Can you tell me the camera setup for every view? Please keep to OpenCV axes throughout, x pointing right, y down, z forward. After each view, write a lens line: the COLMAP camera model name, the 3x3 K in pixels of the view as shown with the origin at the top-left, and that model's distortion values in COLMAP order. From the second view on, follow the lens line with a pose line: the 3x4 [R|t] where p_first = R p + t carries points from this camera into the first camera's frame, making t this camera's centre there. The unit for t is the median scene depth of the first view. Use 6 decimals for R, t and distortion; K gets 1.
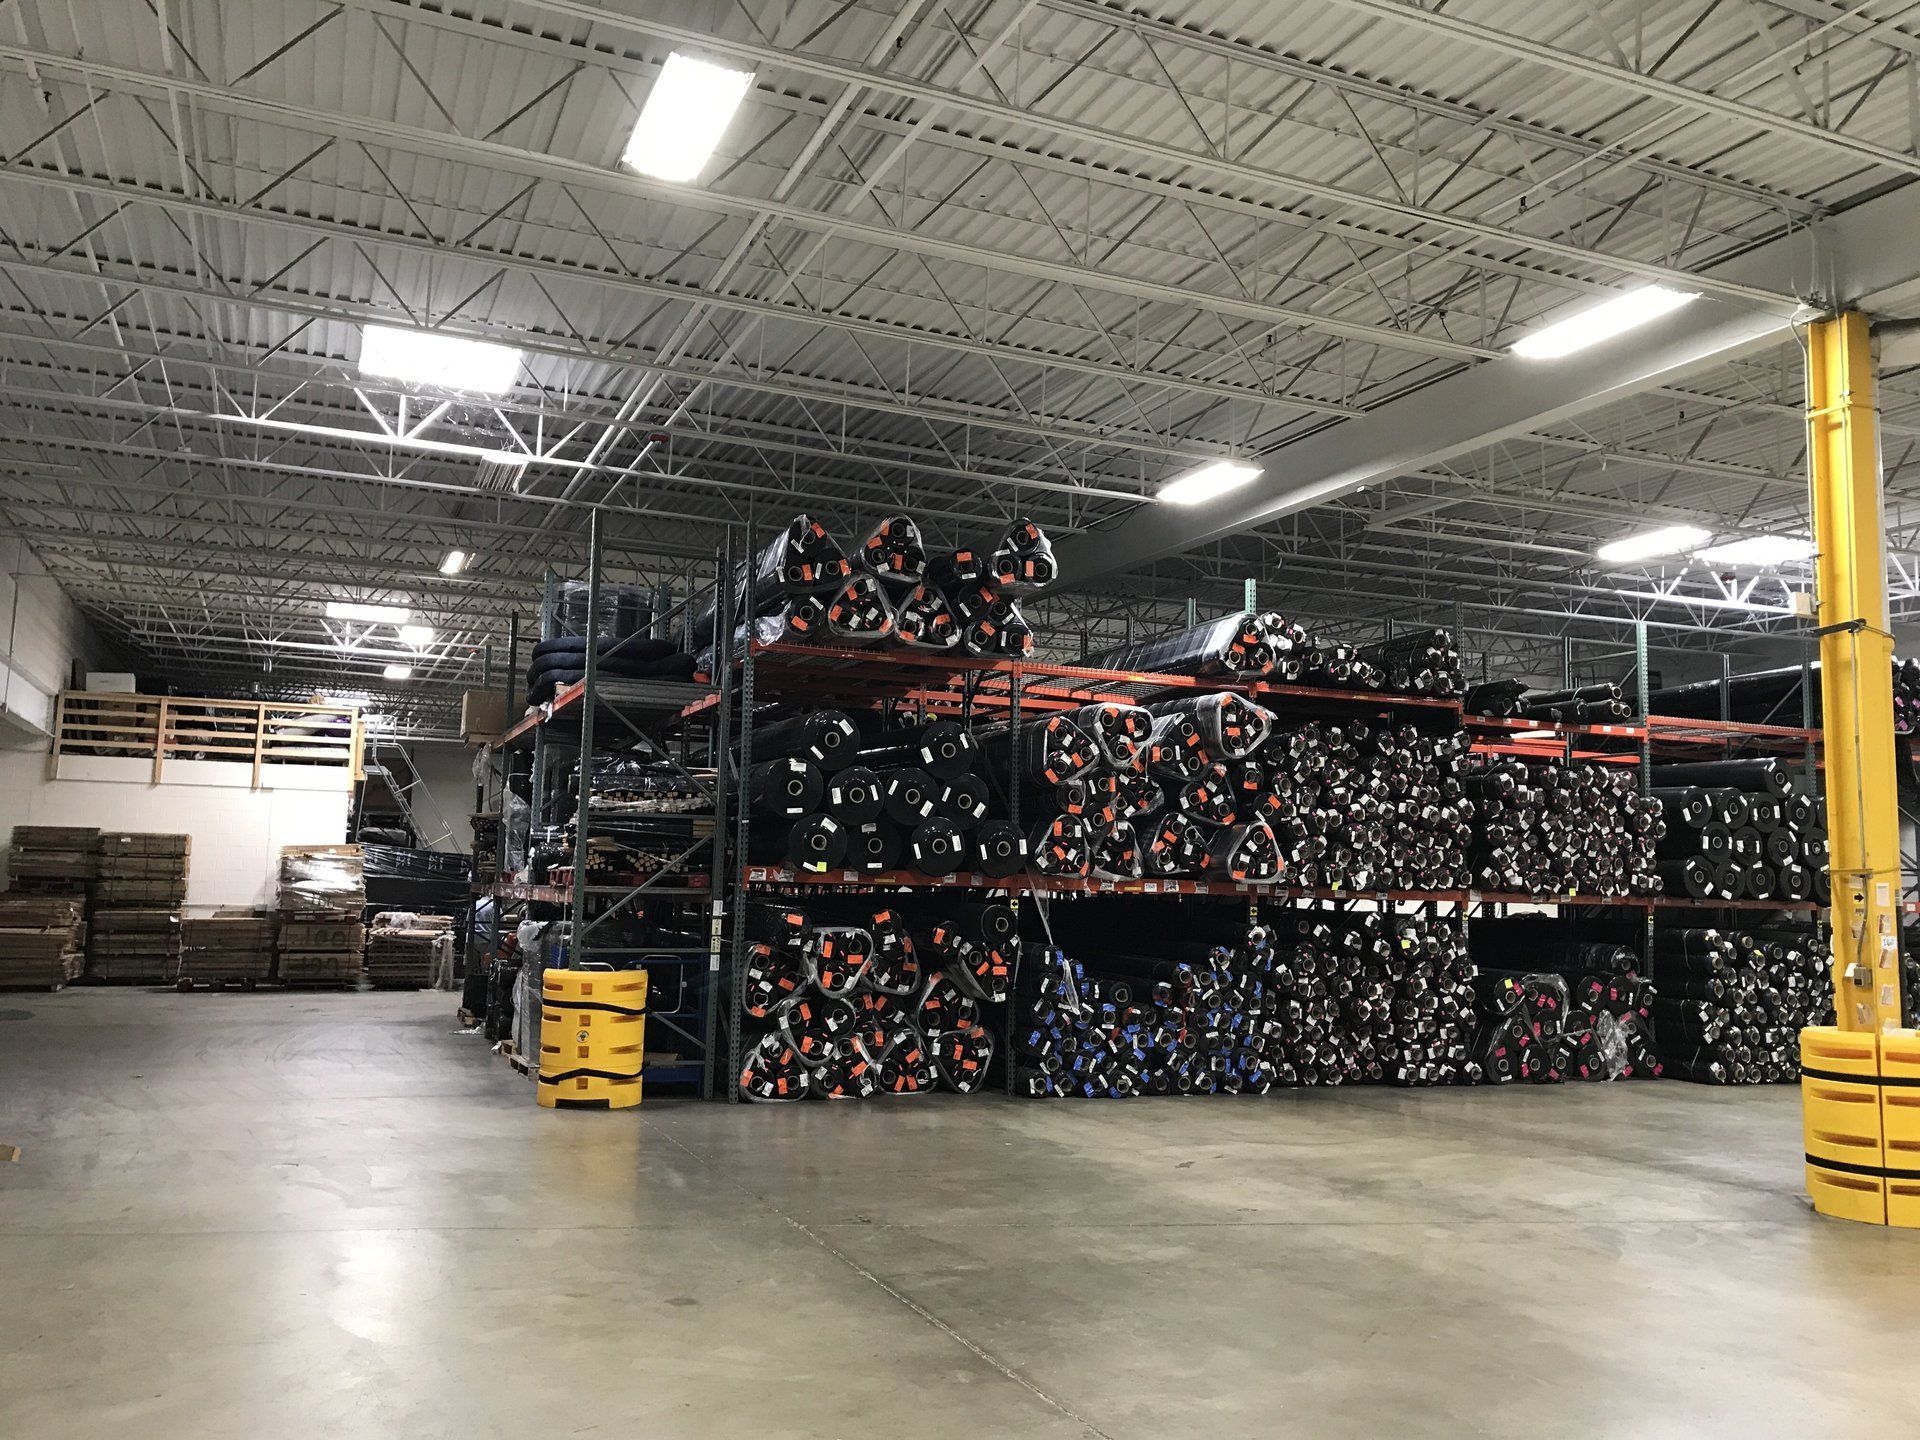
lens RADIAL K [[1554.0, 0, 958.0], [0, 1554.0, 710.6], [0, 0, 1]] dist [0.030497, -0.023428]
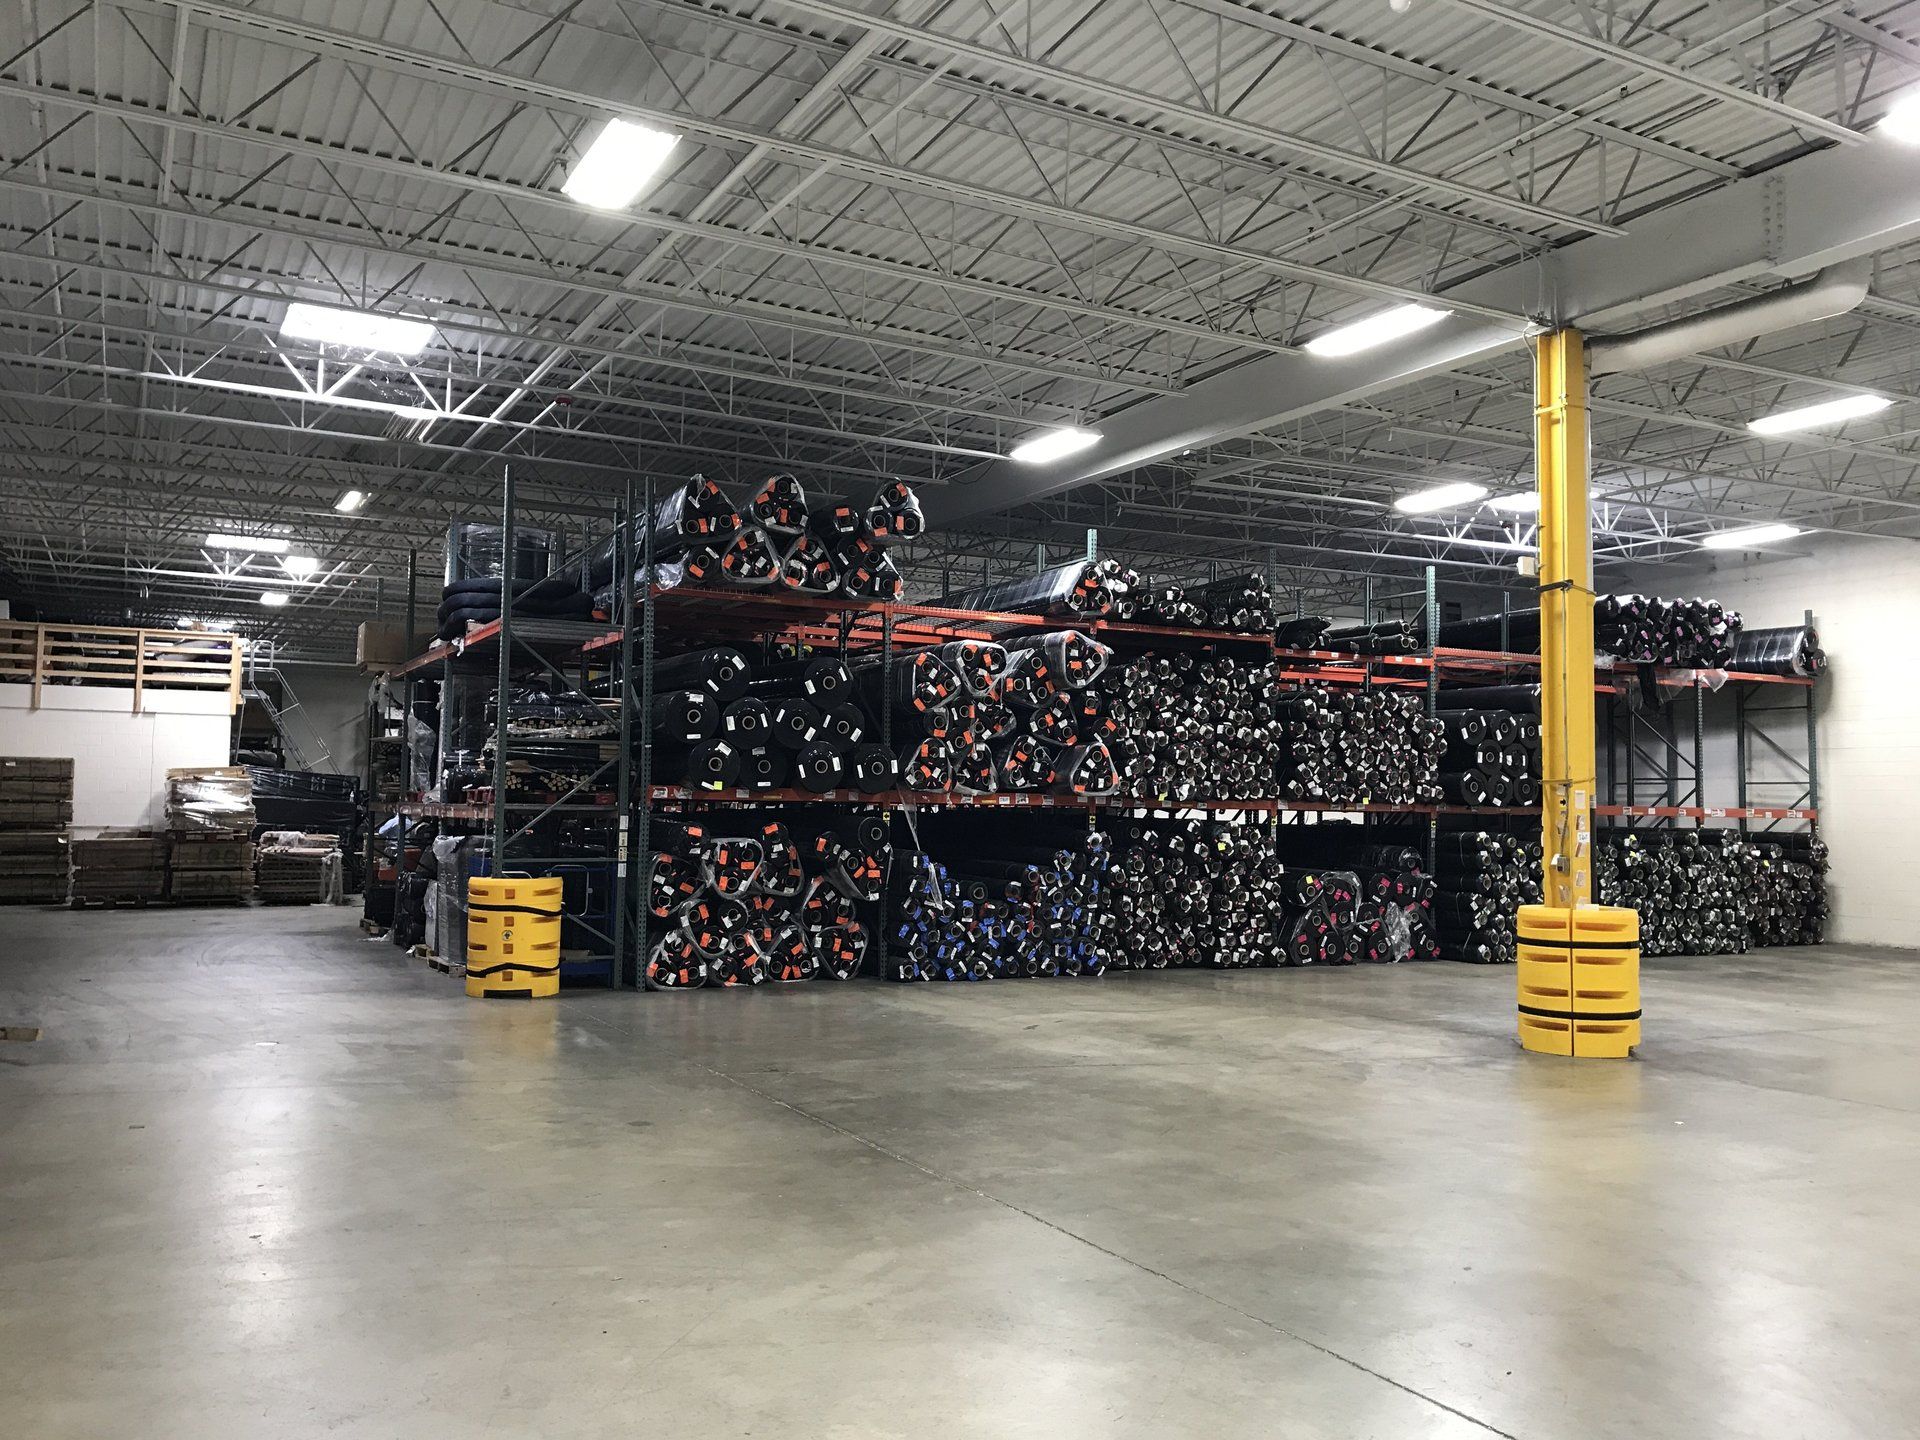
lens RADIAL K [[1554.0, 0, 967.5], [0, 1554.0, 714.6], [0, 0, 1]] dist [0.030497, -0.023428]
pose [[0.995050, -0.003911, 0.099302, -0.017094], [-0.001678, 0.998422, 0.056135, -0.014187], [-0.099365, -0.056023, 0.993473, -0.136452]]
